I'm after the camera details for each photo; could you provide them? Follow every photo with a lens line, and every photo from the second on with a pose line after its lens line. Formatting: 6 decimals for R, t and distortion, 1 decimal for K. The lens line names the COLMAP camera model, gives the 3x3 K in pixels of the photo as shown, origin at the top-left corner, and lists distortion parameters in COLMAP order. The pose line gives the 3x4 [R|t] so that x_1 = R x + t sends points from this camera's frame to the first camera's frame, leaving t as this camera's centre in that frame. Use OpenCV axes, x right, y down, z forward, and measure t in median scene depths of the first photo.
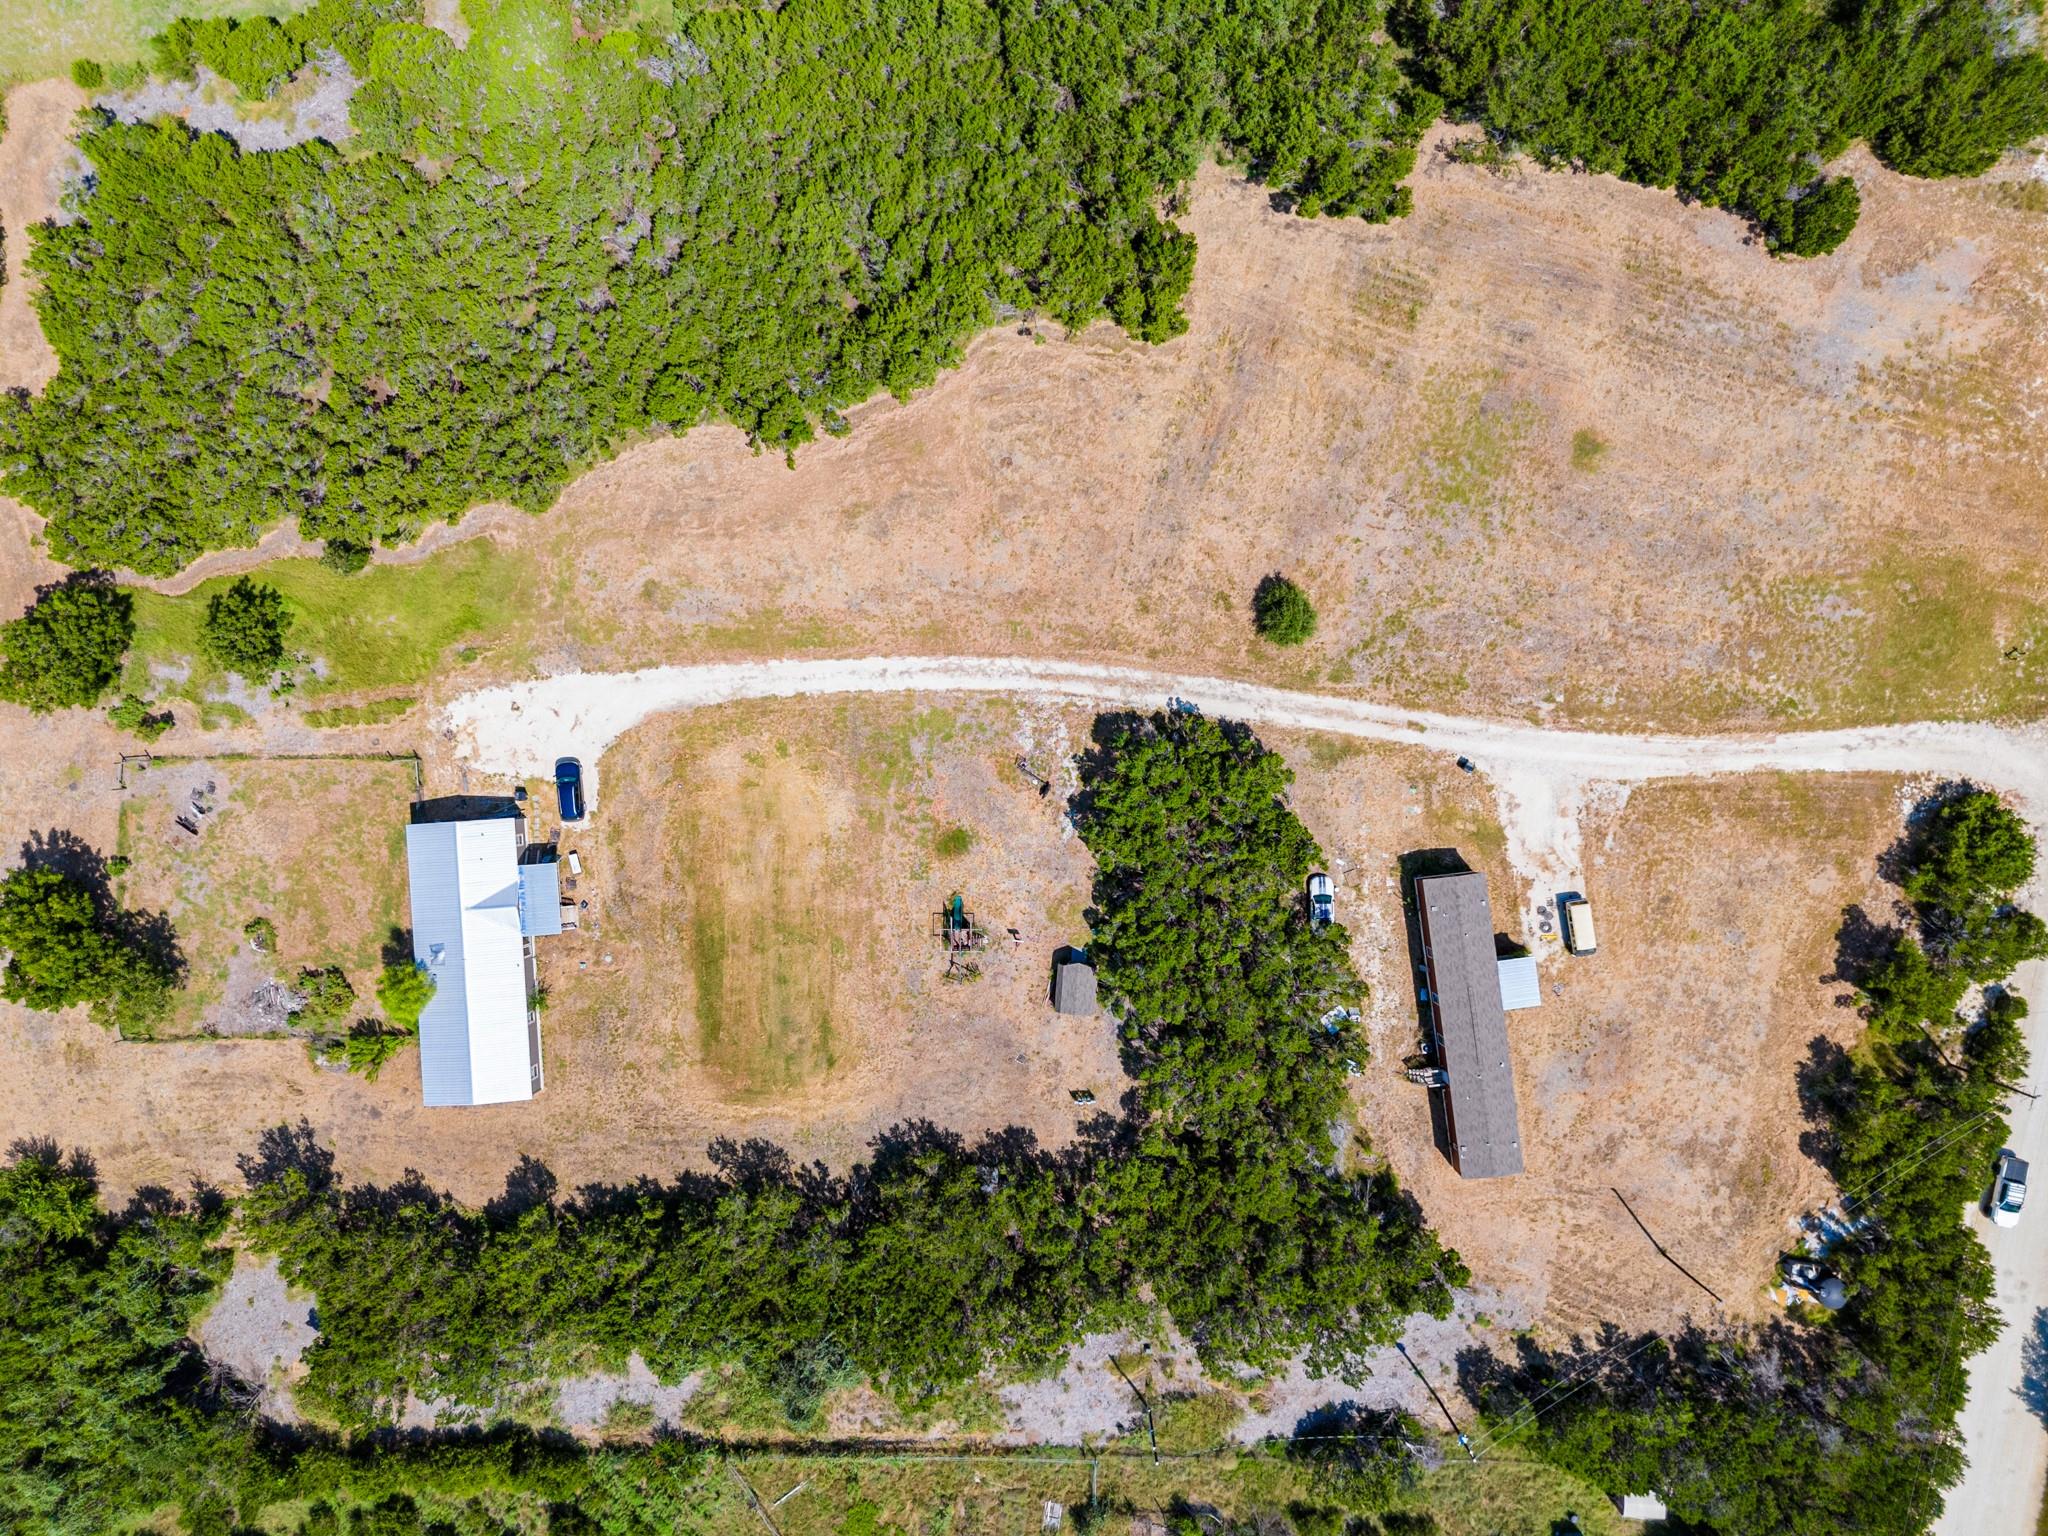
lens RADIAL K [[1507.9, 0, 1022.8], [0, 1507.9, 767.8], [0, 0, 1]] dist [0.071624, -0.069666]
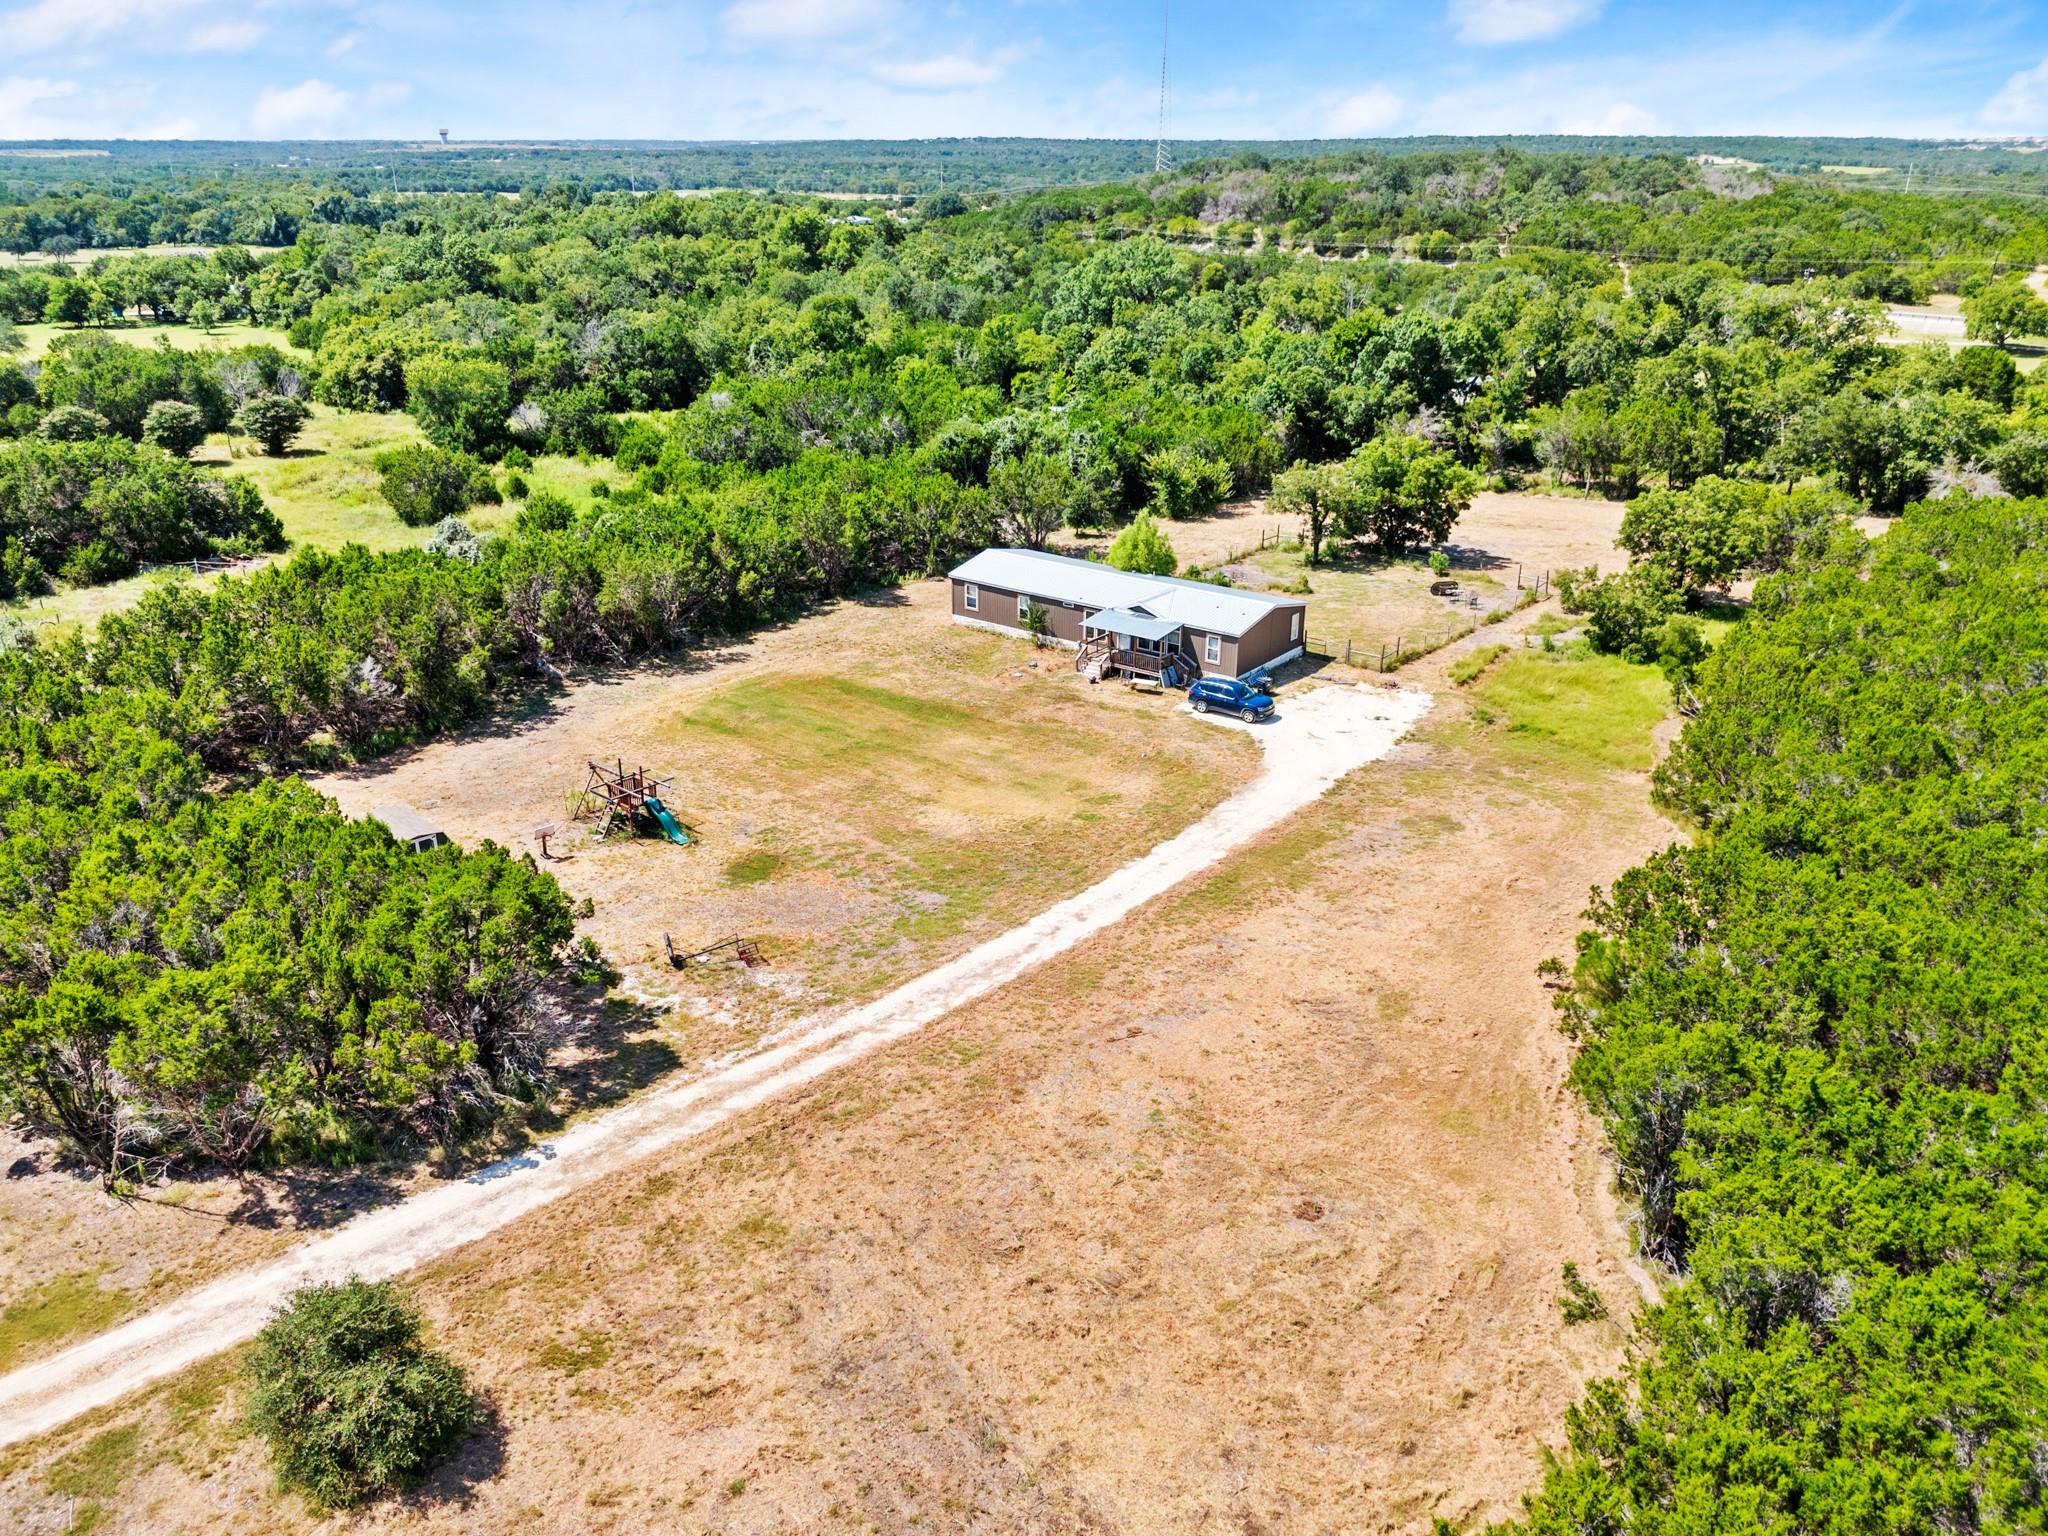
lens RADIAL K [[1507.2, 0, 1024.4], [0, 1507.2, 801.2], [0, 0, 1]] dist [0.065105, -0.055639]
pose [[-0.659887, 0.318312, -0.680607, 0.253587], [-0.751306, -0.268276, 0.602965, -0.346227], [0.009340, 0.909233, 0.416182, 0.758291]]
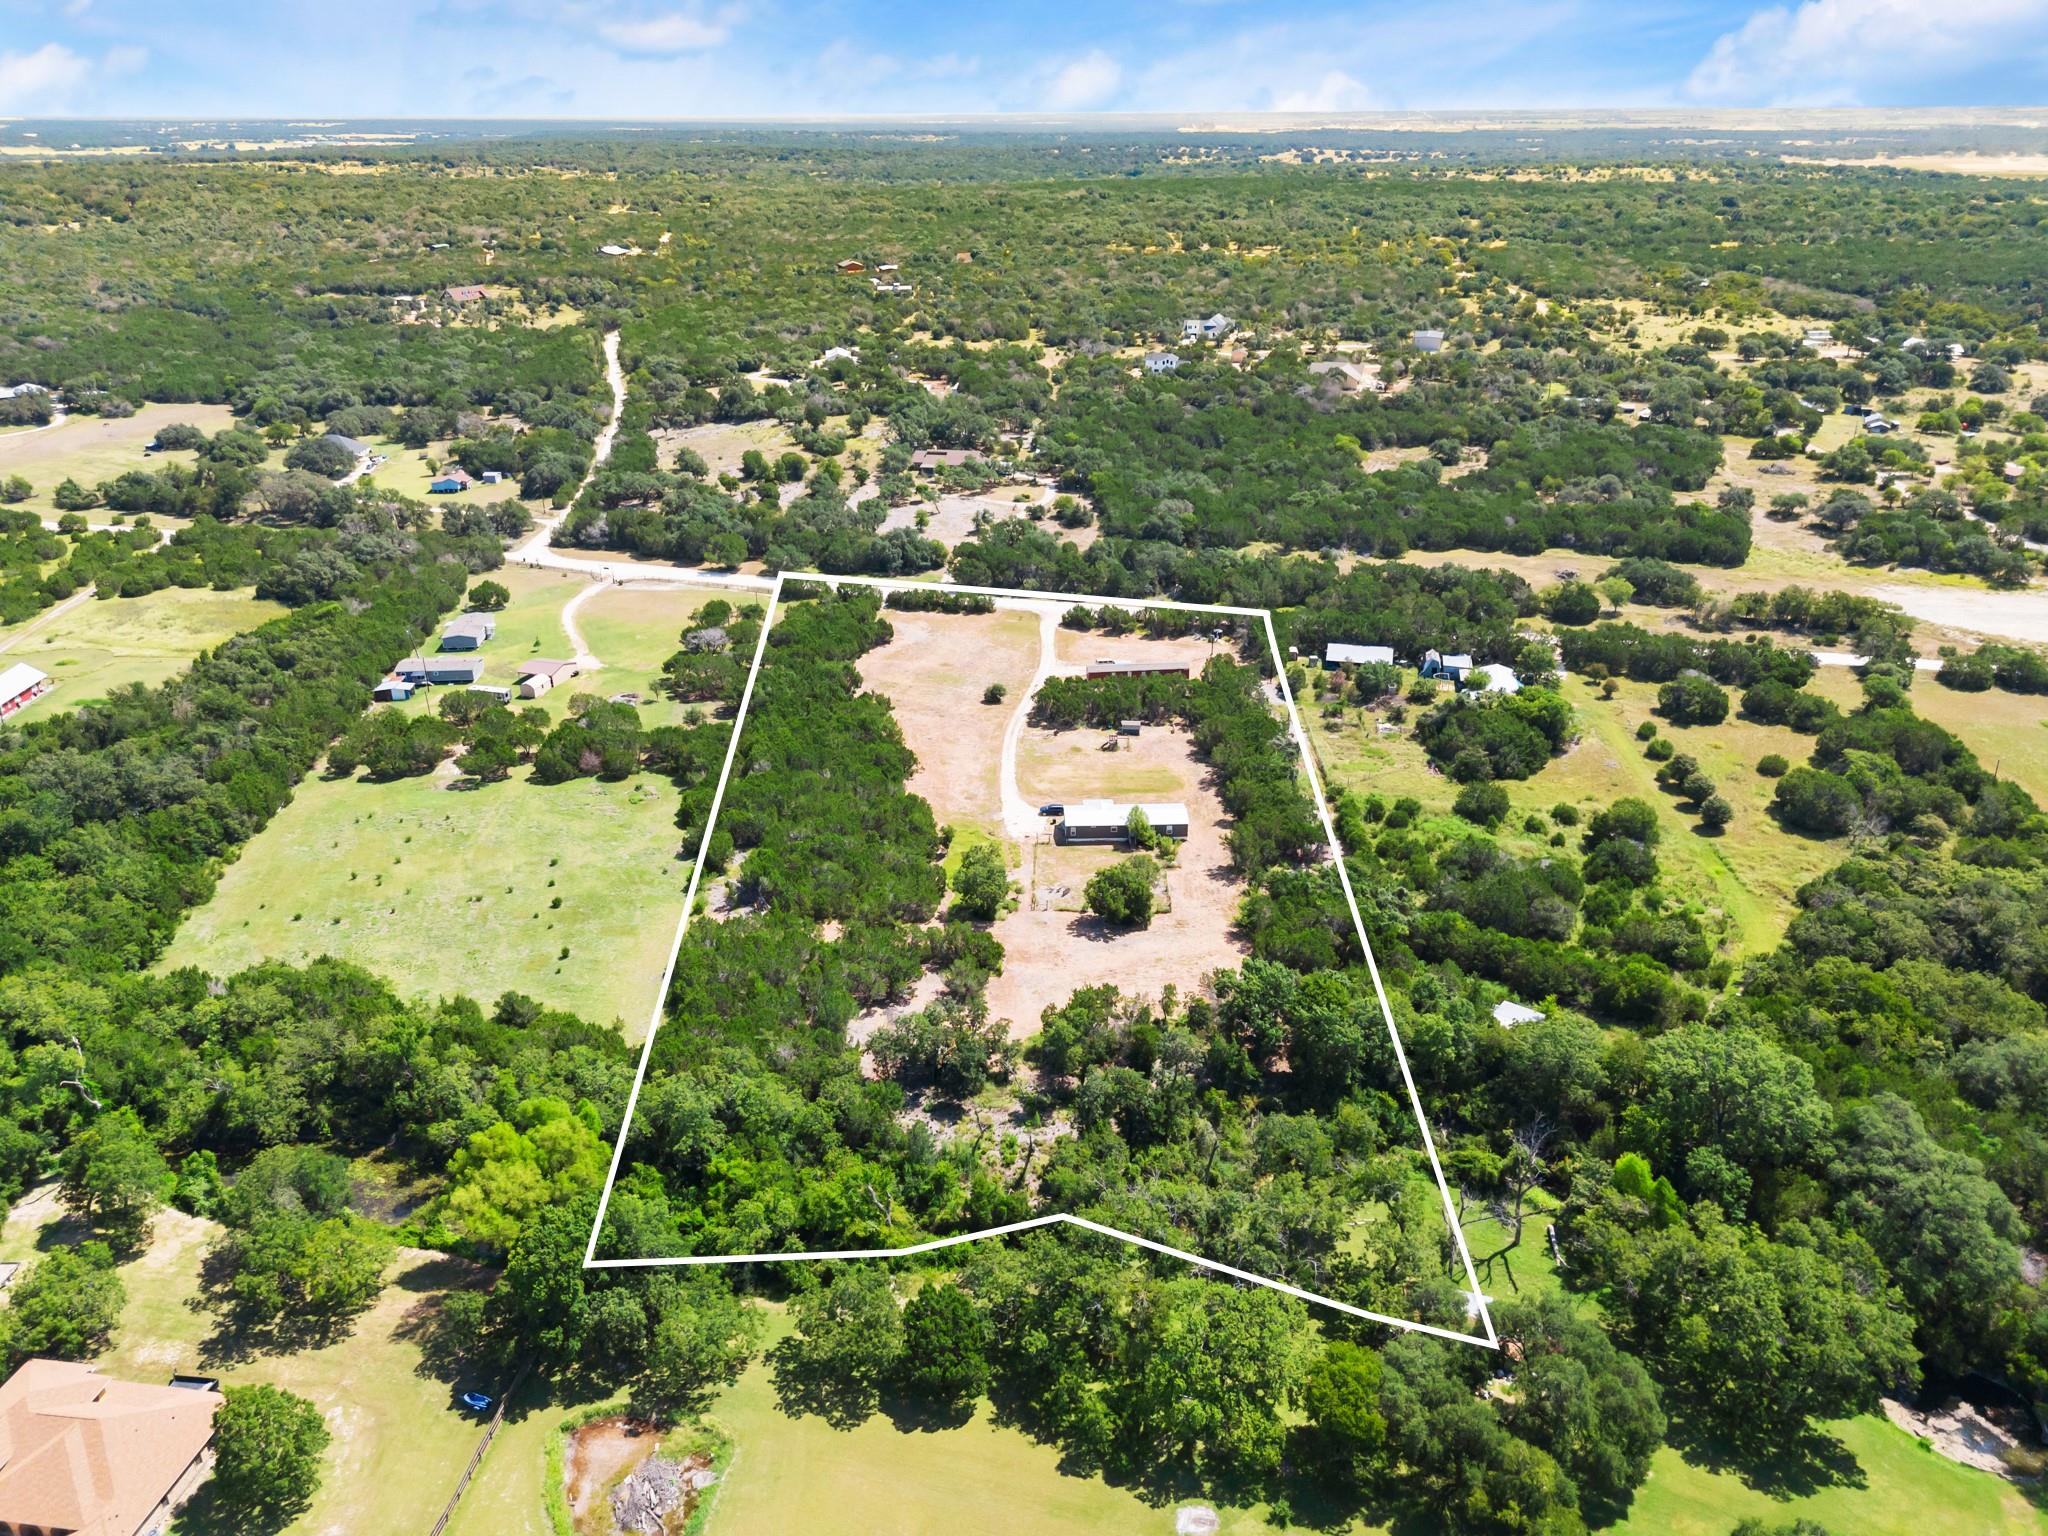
lens RADIAL K [[1507.9, 0, 1022.8], [0, 1507.9, 767.8], [0, 0, 1]] dist [0.071624, -0.069666]
pose [[0.038833, -0.380937, 0.923785, -2.424394], [0.999171, 0.003465, -0.040573, 0.063706], [0.012255, 0.924595, 0.380755, 0.061354]]
